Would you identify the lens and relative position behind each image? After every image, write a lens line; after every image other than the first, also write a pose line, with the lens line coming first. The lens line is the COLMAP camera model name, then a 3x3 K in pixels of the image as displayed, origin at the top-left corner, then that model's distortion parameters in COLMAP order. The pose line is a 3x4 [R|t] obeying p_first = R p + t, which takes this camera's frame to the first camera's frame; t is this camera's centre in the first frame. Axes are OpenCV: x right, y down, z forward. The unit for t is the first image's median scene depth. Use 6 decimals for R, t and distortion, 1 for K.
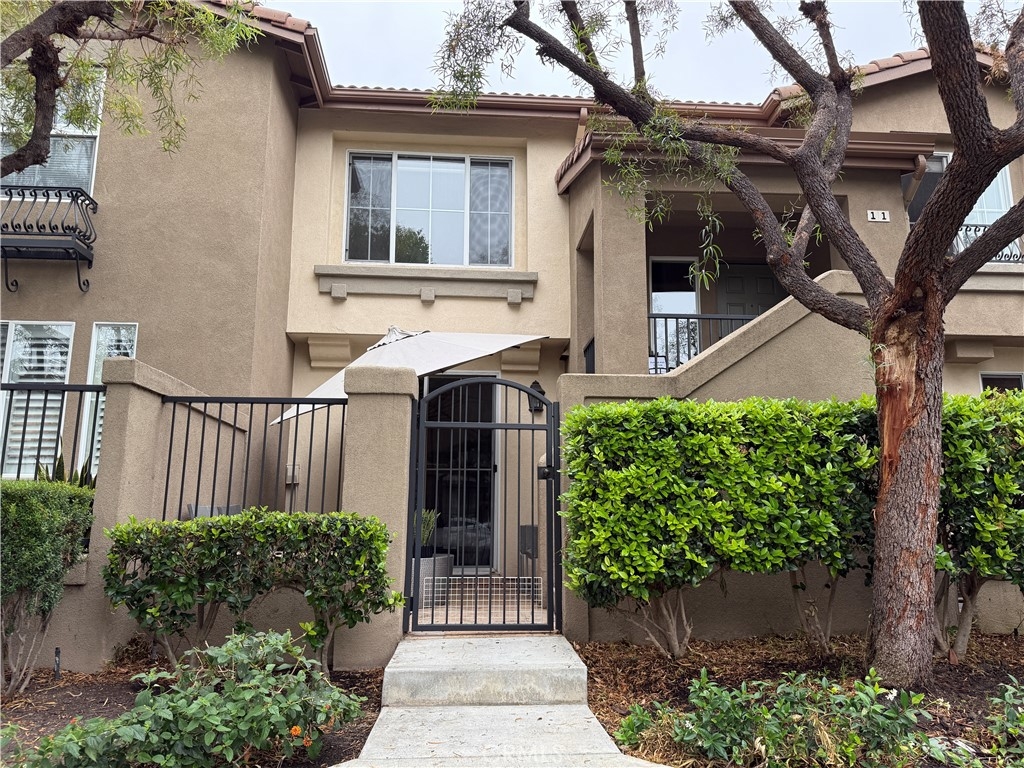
lens RADIAL K [[713.1, 0, 513.9], [0, 713.1, 388.0], [0, 0, 1]] dist [0.078394, -0.105638]
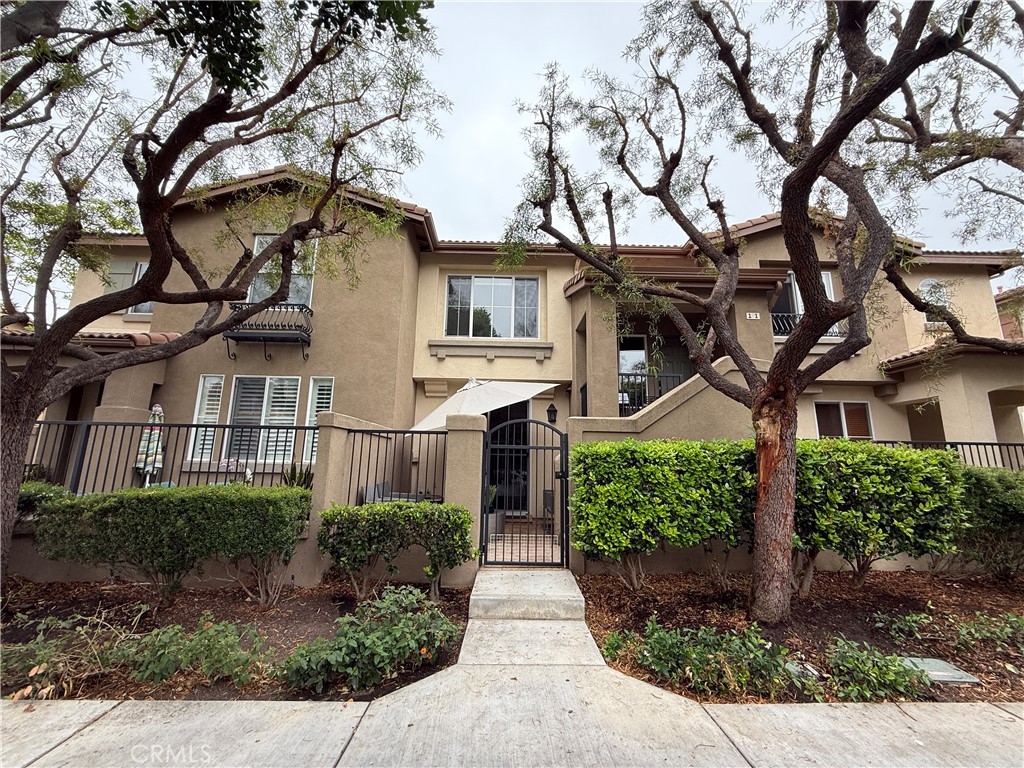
lens RADIAL K [[405.1, 0, 512.0], [0, 405.1, 384.0], [0, 0, 1]] dist [0.001697, 0.000234]
pose [[0.998168, 0.002791, -0.060441, -0.015706], [-0.002908, 0.999994, -0.001850, -0.124260], [0.060436, 0.002022, 0.998170, 0.005657]]
